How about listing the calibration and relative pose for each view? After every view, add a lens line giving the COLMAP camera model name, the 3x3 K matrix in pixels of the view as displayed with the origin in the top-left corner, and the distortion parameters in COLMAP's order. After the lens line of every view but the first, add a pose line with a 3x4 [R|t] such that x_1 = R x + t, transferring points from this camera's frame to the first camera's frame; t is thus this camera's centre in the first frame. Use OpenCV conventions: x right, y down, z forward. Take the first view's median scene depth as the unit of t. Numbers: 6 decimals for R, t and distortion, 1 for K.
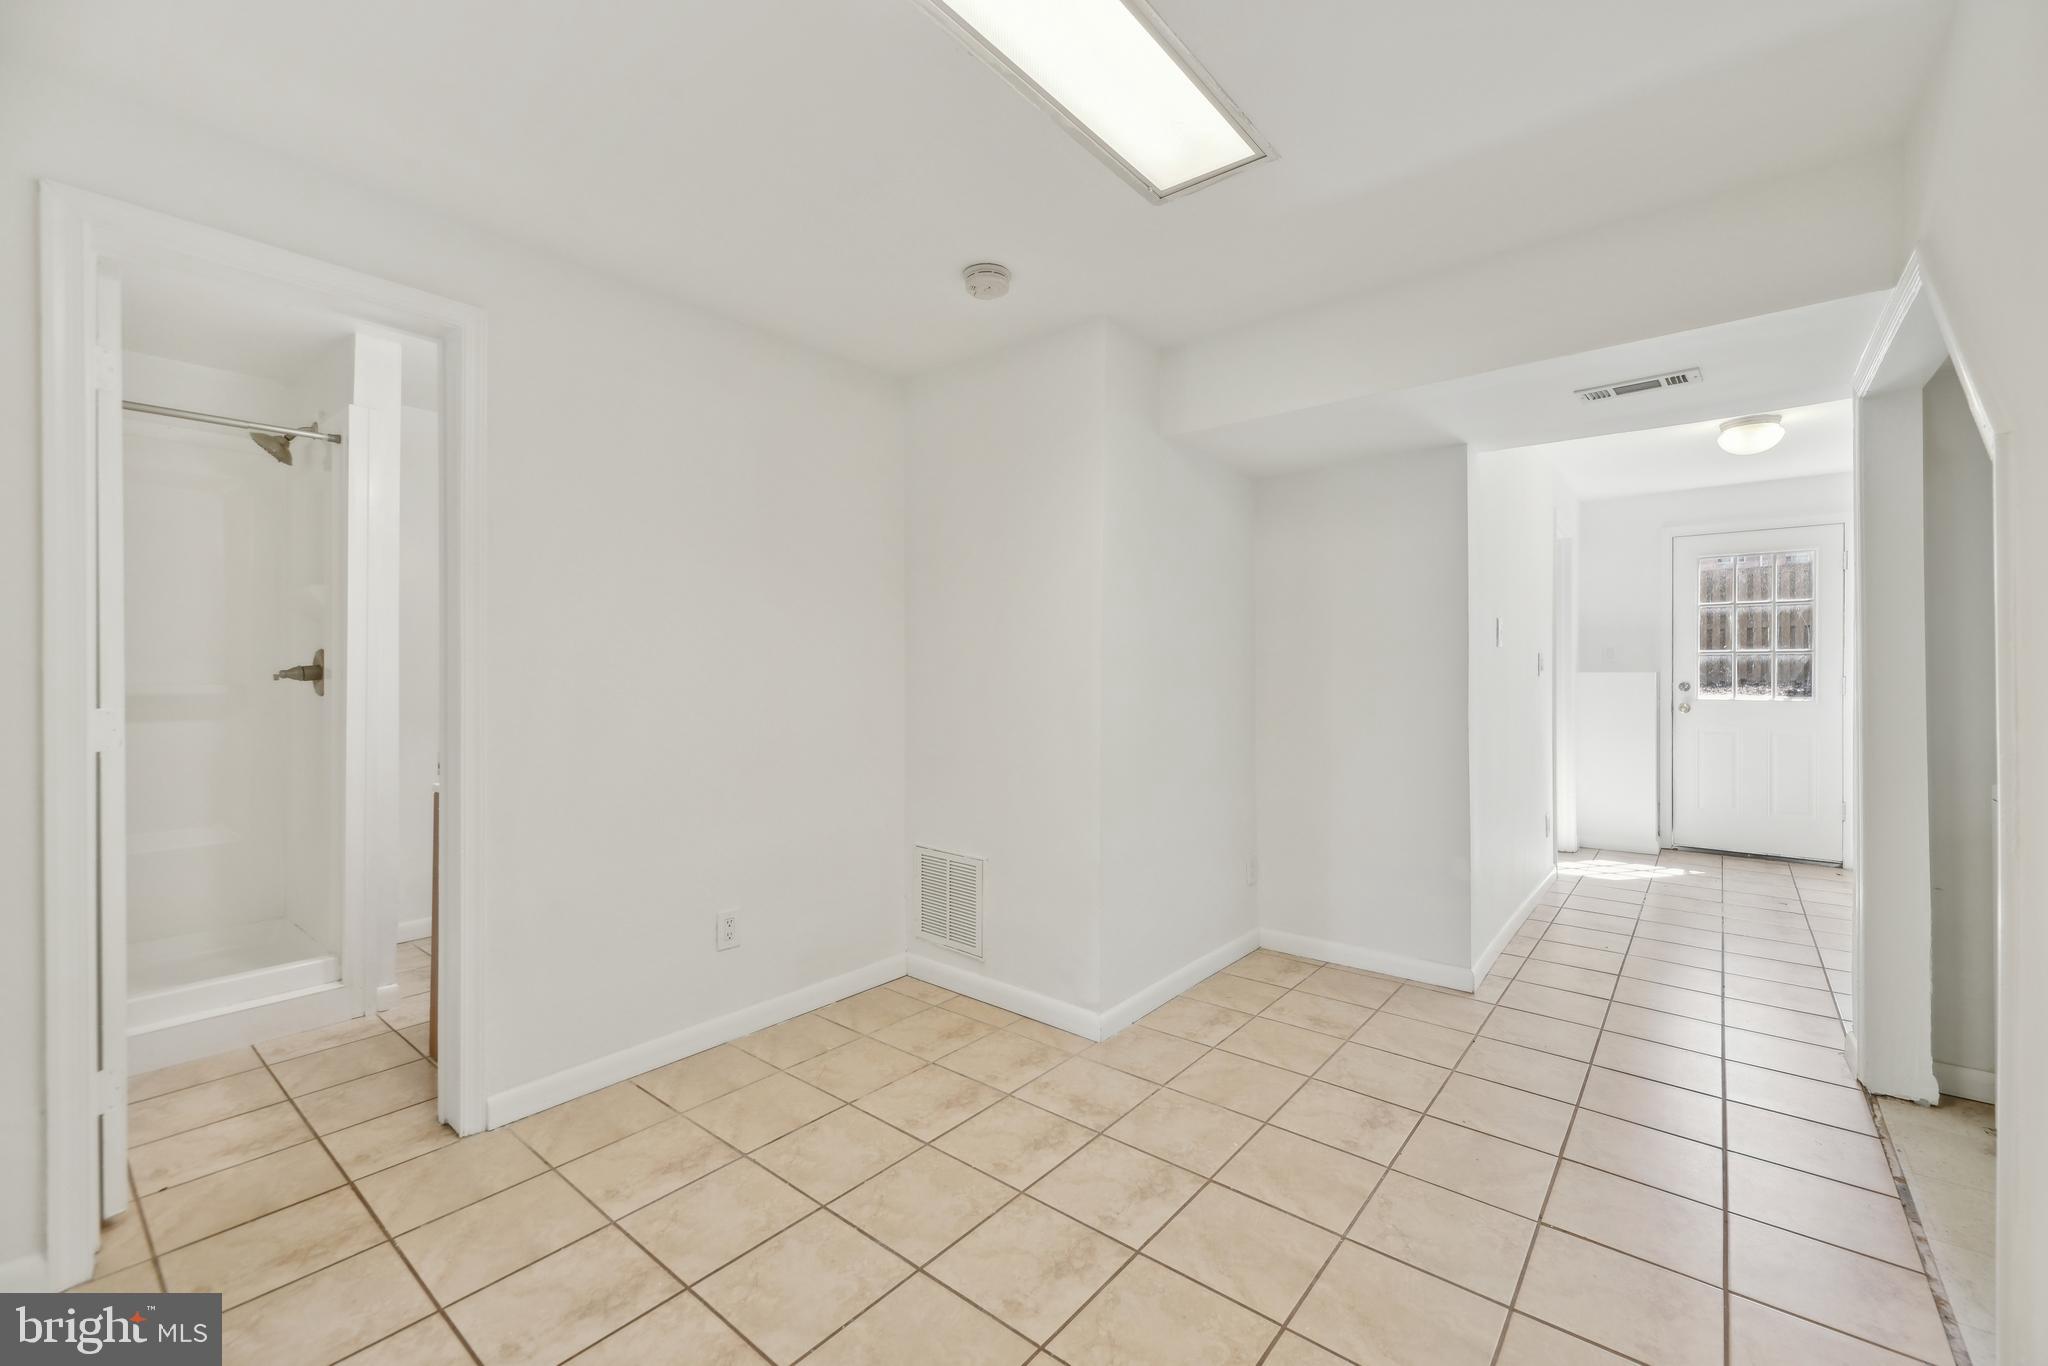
lens RADIAL K [[843.4, 0, 1052.1], [0, 843.4, 659.2], [0, 0, 1]] dist [-0.000865, -0.000316]
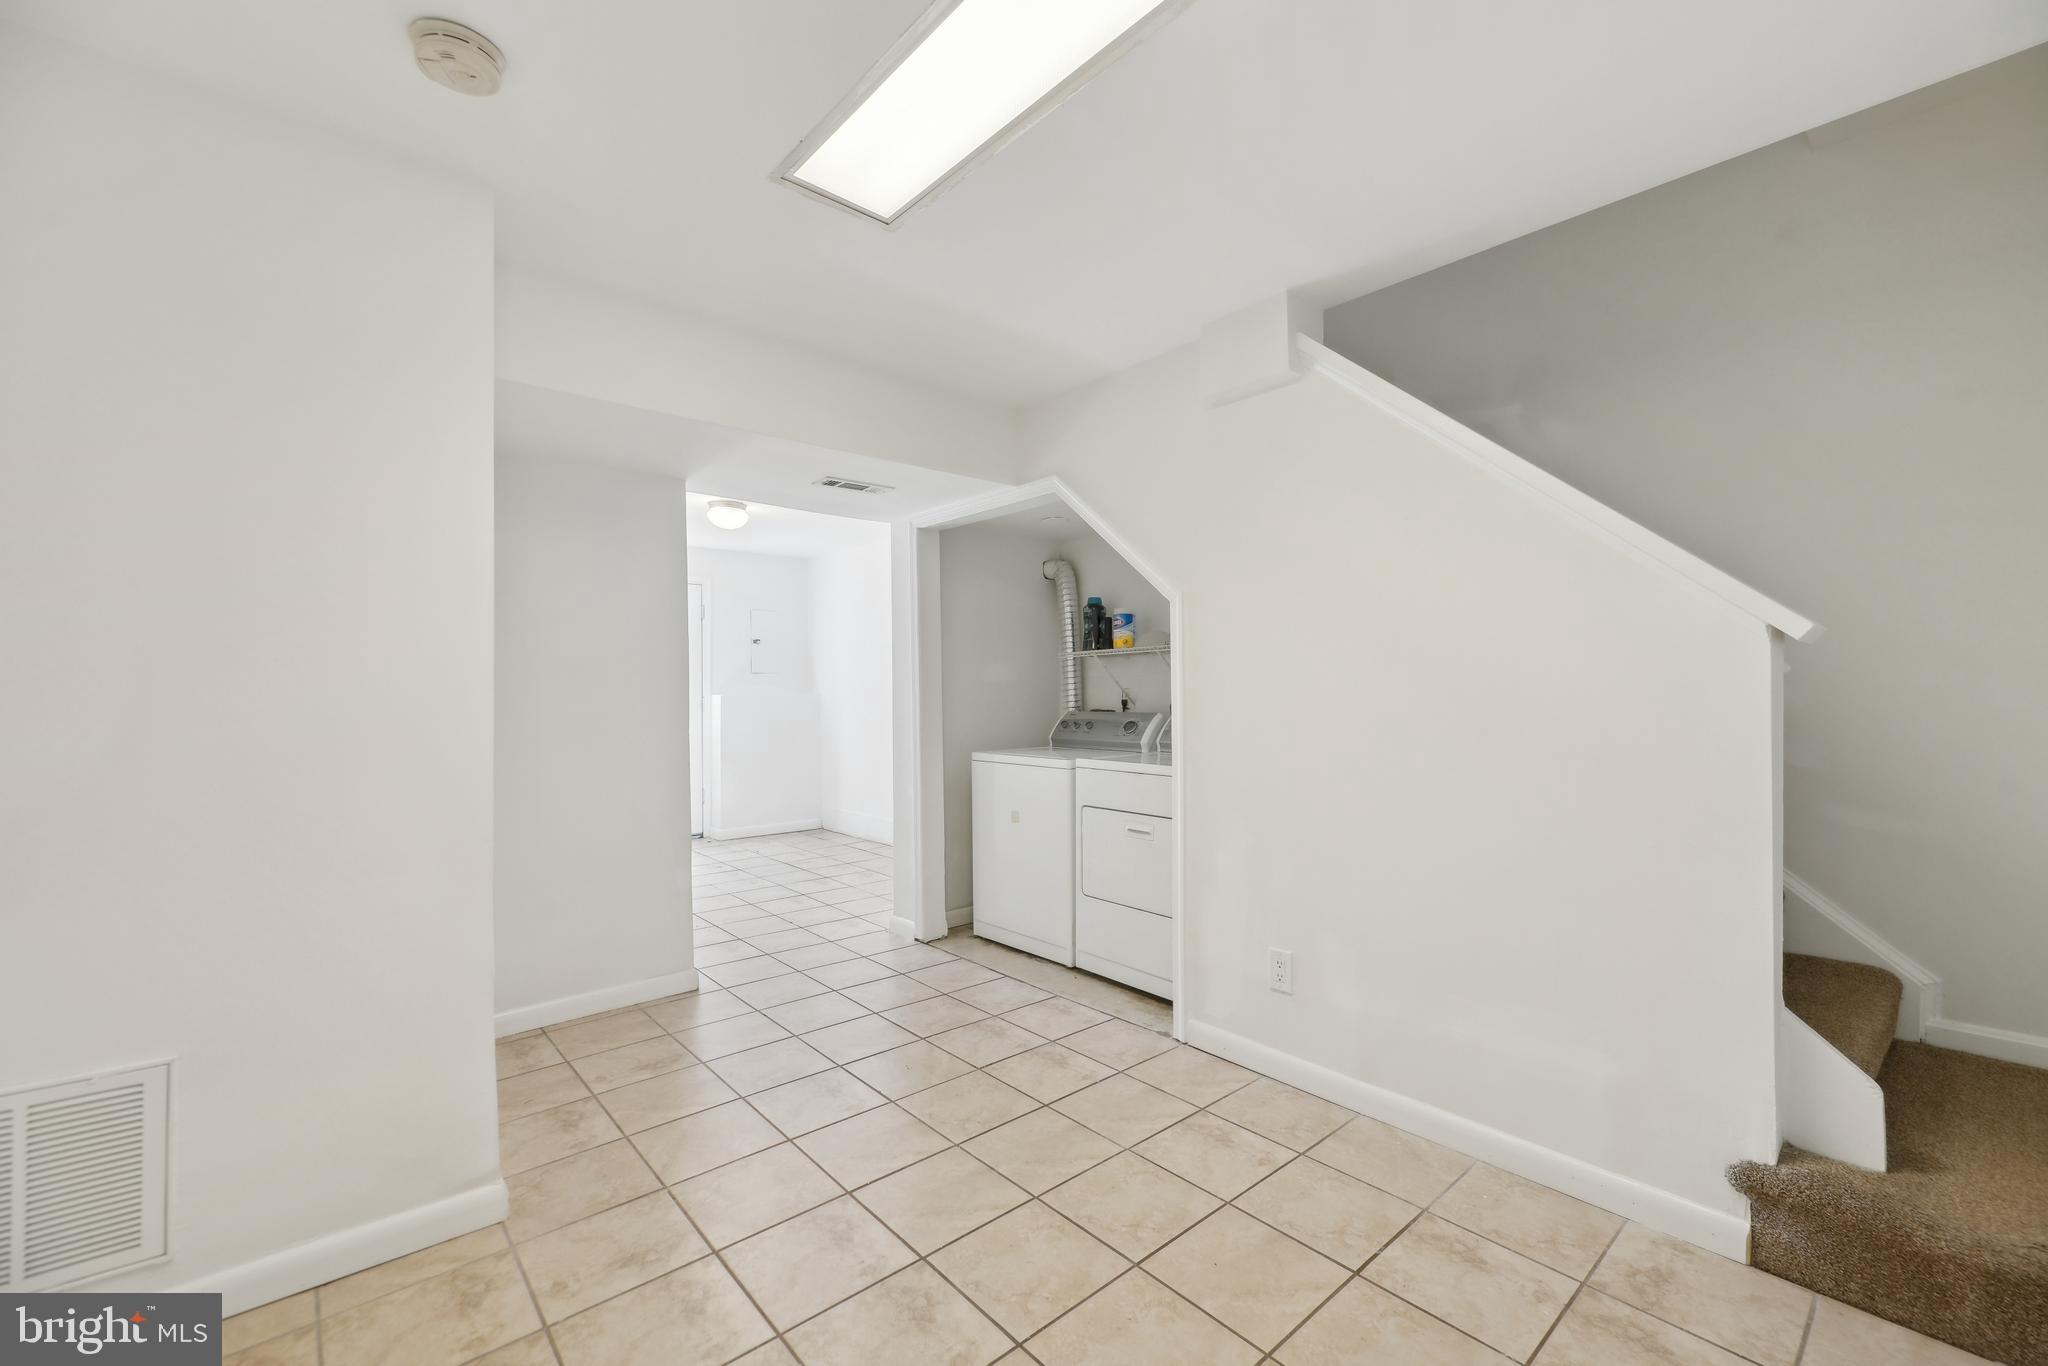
lens RADIAL K [[842.7, 0, 1016.0], [0, 842.7, 692.8], [0, 0, 1]] dist [-0.000662, 0.000061]
pose [[0.188623, -0.009919, 0.982000, -0.603703], [0.000392, 0.999950, 0.010025, 0.001102], [-0.982050, -0.001506, 0.188617, 0.475824]]
